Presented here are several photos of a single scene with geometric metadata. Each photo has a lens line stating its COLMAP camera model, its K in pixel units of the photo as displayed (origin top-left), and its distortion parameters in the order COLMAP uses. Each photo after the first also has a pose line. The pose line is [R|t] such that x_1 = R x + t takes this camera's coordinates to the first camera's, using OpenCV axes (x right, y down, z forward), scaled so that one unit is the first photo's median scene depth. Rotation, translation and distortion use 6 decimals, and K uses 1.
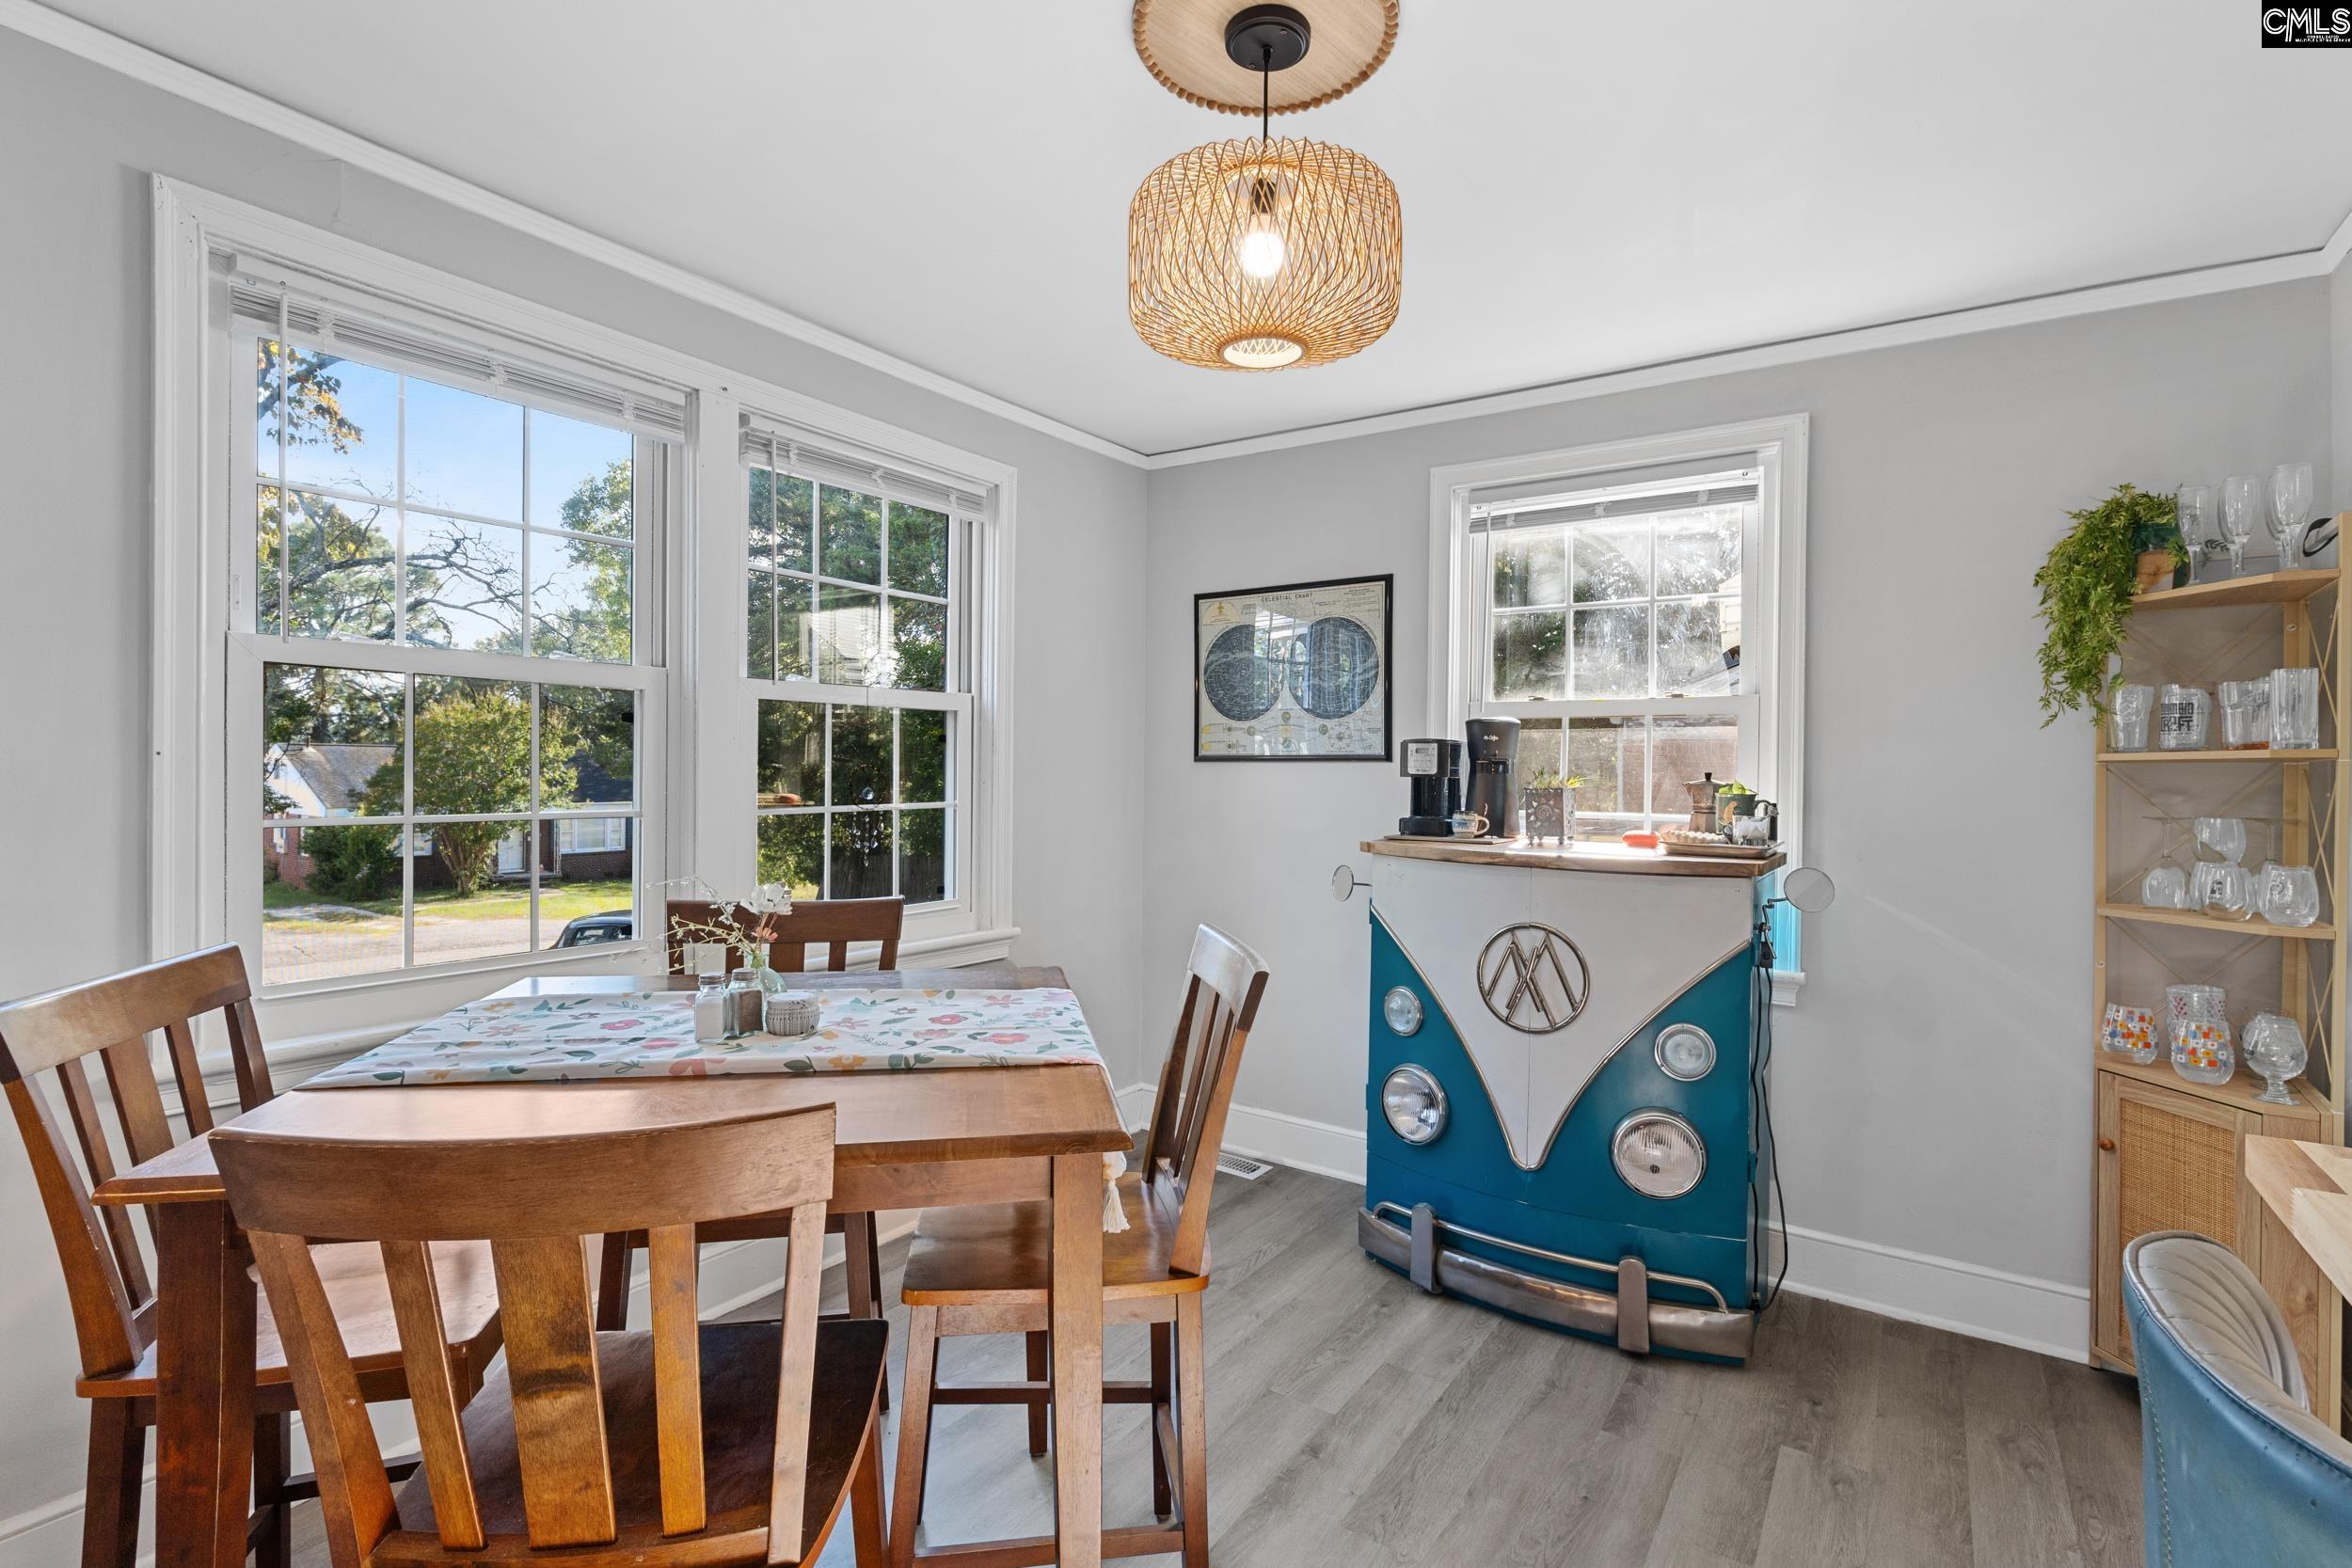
lens RADIAL K [[1096.2, 0, 1184.0], [0, 1096.2, 782.0], [0, 0, 1]] dist [-0.010249, 0.000531]
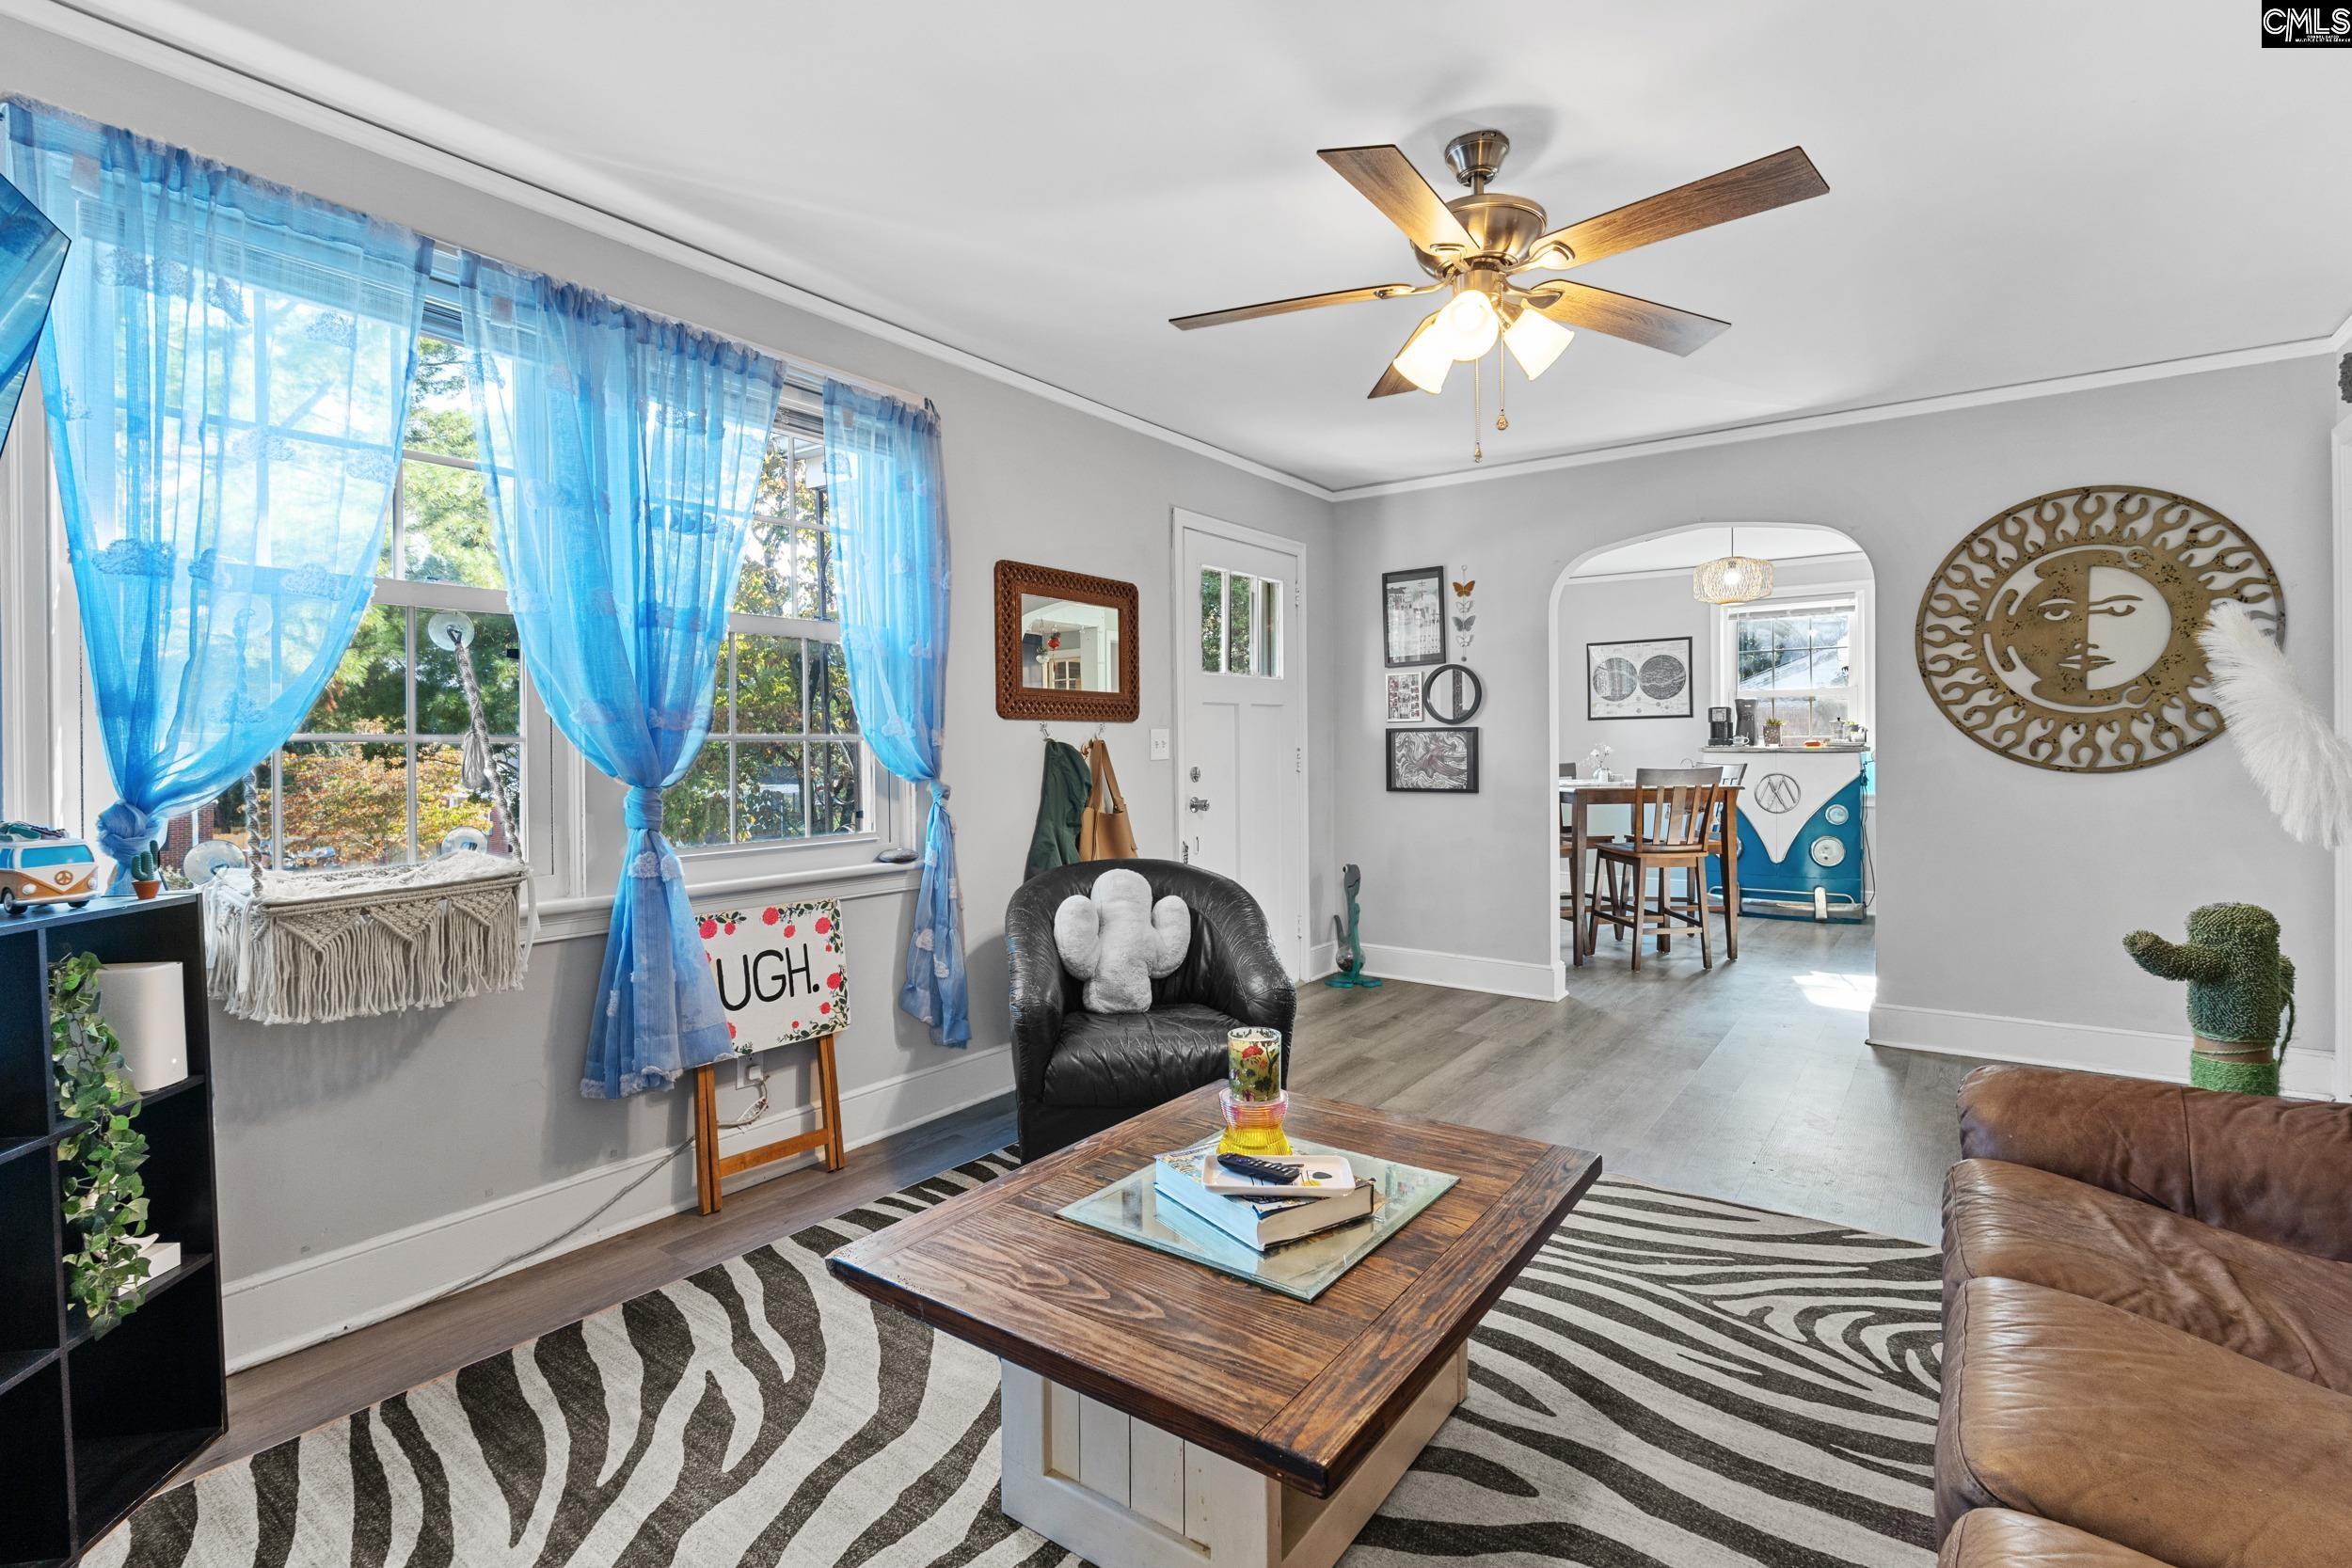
lens RADIAL K [[1096.2, 0, 1172.7], [0, 1096.2, 759.7], [0, 0, 1]] dist [-0.010249, 0.000531]
pose [[0.998849, -0.020324, -0.043437, -0.973436], [0.020386, 0.999792, 0.000971, 0.056243], [0.043409, -0.001856, 0.999056, -1.634371]]
